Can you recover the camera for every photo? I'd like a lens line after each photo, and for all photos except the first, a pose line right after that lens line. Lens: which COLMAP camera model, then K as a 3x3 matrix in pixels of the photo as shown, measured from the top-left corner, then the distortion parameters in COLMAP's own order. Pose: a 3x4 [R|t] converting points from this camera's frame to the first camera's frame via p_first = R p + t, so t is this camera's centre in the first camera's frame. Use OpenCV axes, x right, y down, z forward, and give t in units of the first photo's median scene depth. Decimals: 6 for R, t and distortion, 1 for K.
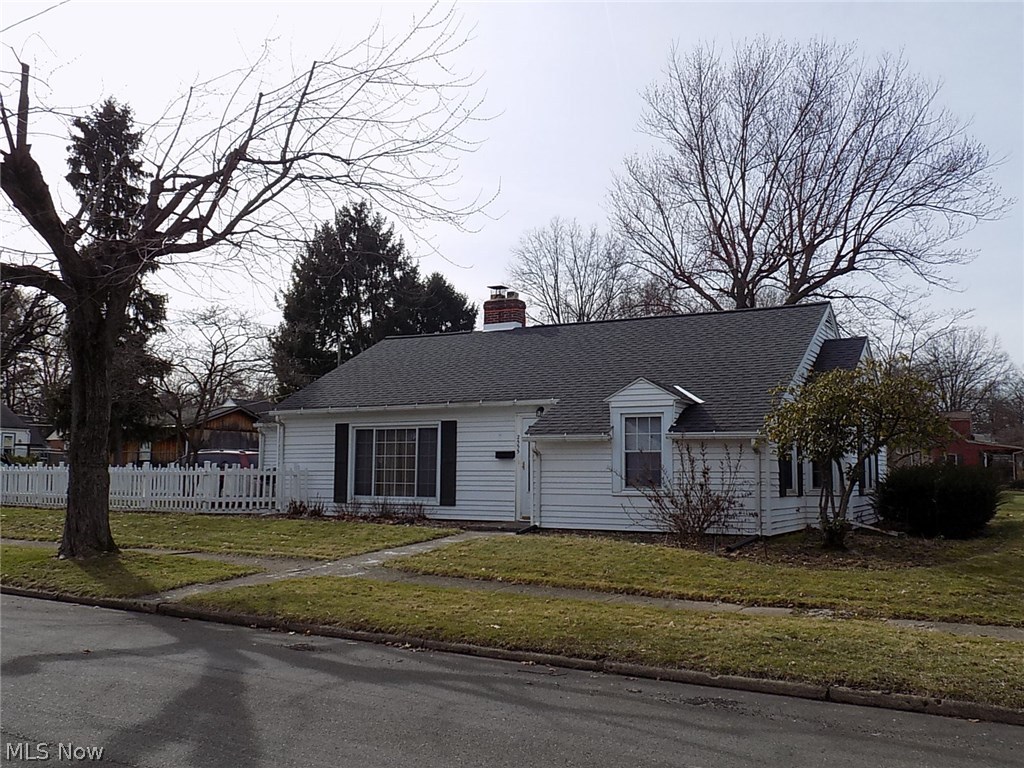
lens RADIAL K [[887.5, 0, 586.7], [0, 887.5, 383.2], [0, 0, 1]] dist [-0.009136, -0.006005]
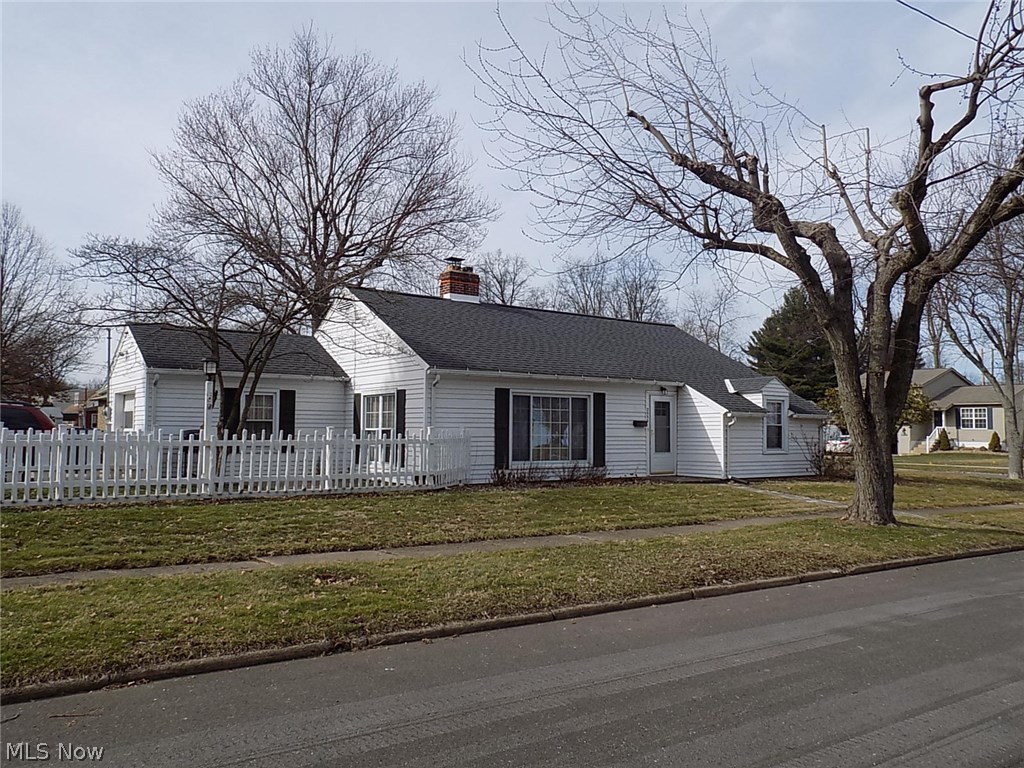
lens RADIAL K [[797.1, 0, 580.4], [0, 797.1, 386.0], [0, 0, 1]] dist [-0.003586, 0.013036]
pose [[0.421766, 0.049221, 0.905368, -1.106327], [-0.097586, 0.995190, -0.008643, 0.045446], [-0.901438, -0.084706, 0.424541, 0.593552]]
